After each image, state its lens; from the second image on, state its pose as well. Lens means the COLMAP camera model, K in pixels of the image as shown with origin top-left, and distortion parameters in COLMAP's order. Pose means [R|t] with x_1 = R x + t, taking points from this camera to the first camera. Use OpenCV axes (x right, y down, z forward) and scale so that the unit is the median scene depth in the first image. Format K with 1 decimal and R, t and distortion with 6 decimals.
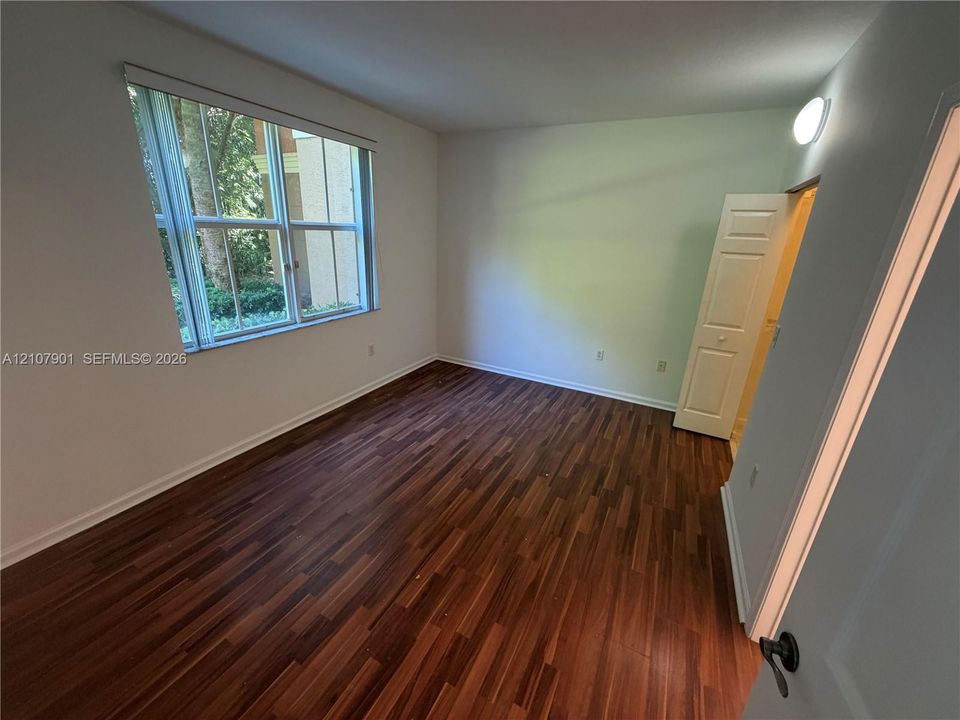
lens RADIAL K [[379.1, 0, 477.9], [0, 379.1, 359.9], [0, 0, 1]] dist [-0.001869, 0.000861]
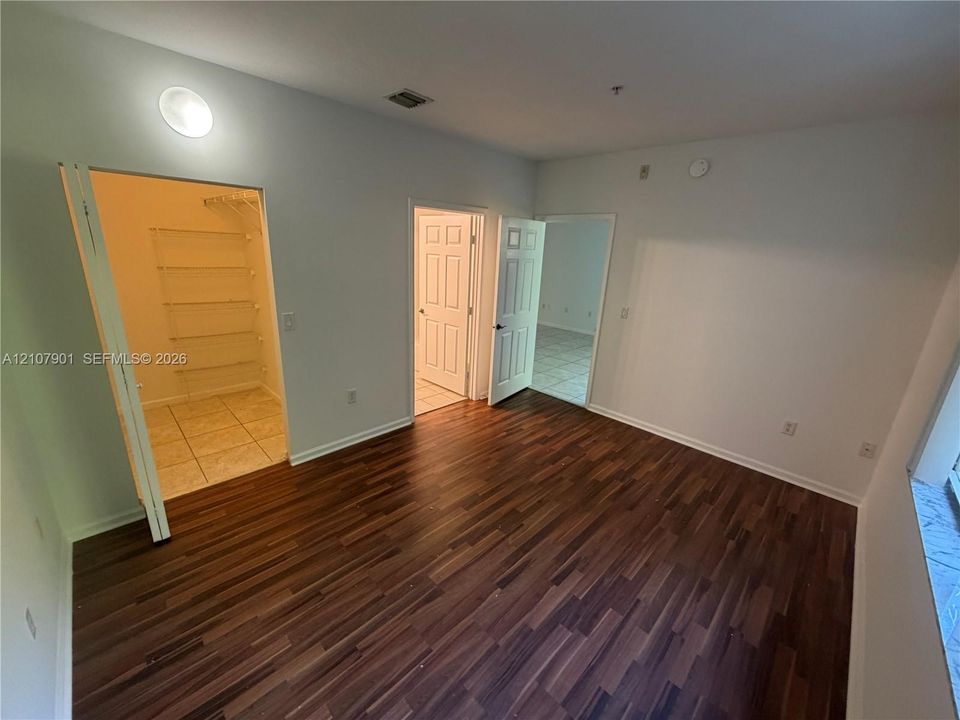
lens RADIAL K [[379.1, 0, 479.7], [0, 379.1, 358.8], [0, 0, 1]] dist [-0.001869, 0.000861]
pose [[-0.950219, -0.168936, 0.261811, -0.106482], [0.015213, 0.814103, 0.580522, -0.505795], [-0.311212, 0.555605, -0.771006, 1.384014]]
